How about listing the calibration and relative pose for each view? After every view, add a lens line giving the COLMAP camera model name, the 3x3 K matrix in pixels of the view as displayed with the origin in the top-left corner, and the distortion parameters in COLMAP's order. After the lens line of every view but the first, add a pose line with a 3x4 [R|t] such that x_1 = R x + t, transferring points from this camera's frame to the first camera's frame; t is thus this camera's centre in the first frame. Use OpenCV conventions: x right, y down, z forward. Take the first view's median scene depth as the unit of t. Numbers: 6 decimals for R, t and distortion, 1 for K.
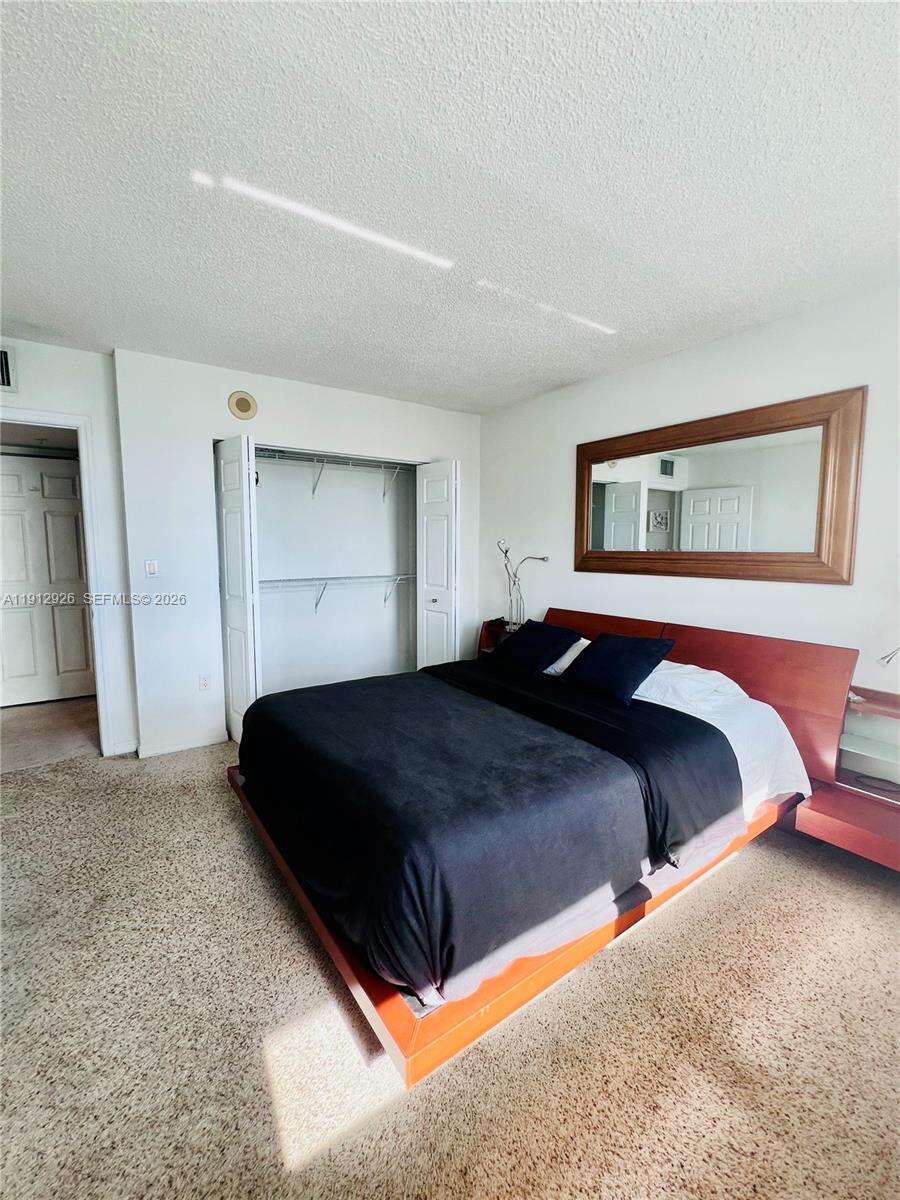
lens RADIAL K [[513.9, 0, 454.7], [0, 513.9, 602.7], [0, 0, 1]] dist [0.001350, 0.000741]
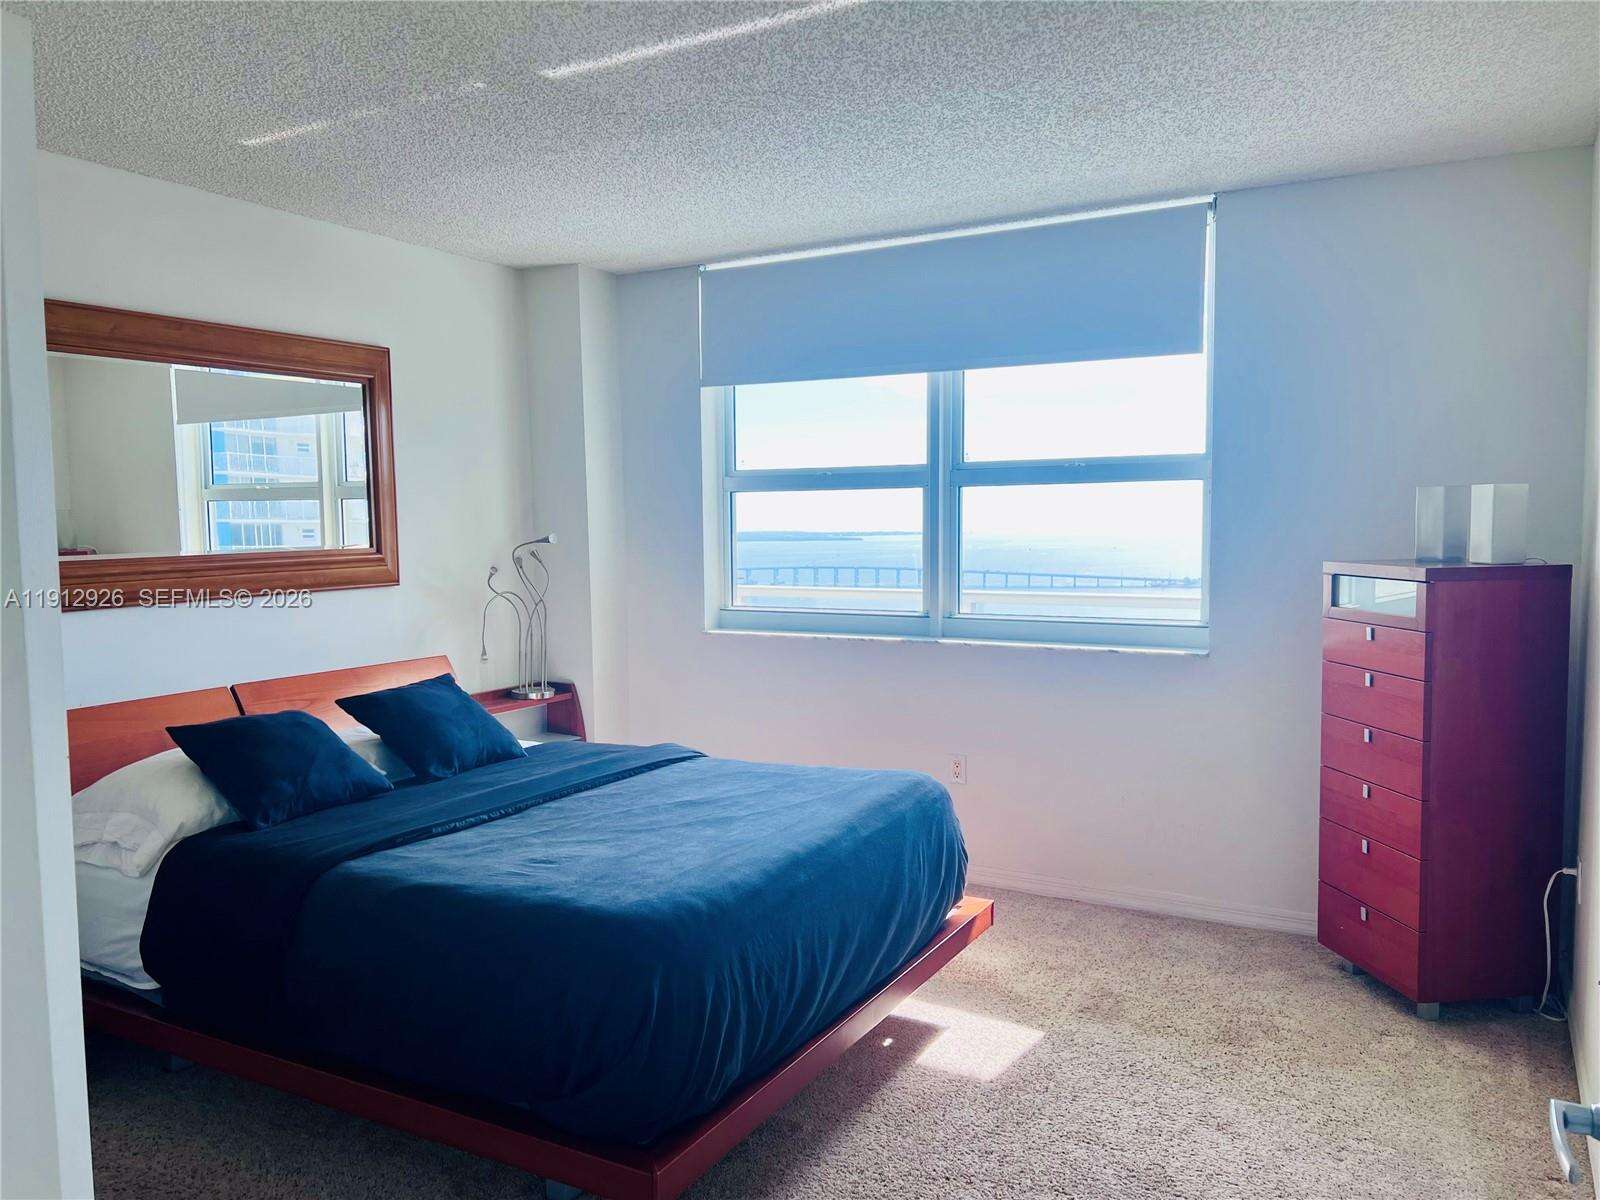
lens RADIAL K [[1183.6, 0, 800.0], [0, 1183.6, 600.0], [0, 0, 1]] dist [0.001243, 0.001144]
pose [[-0.430716, -0.050276, 0.901086, -1.274748], [0.112624, 0.987648, 0.108940, -0.147097], [-0.895433, 0.148406, -0.419733, 1.267926]]
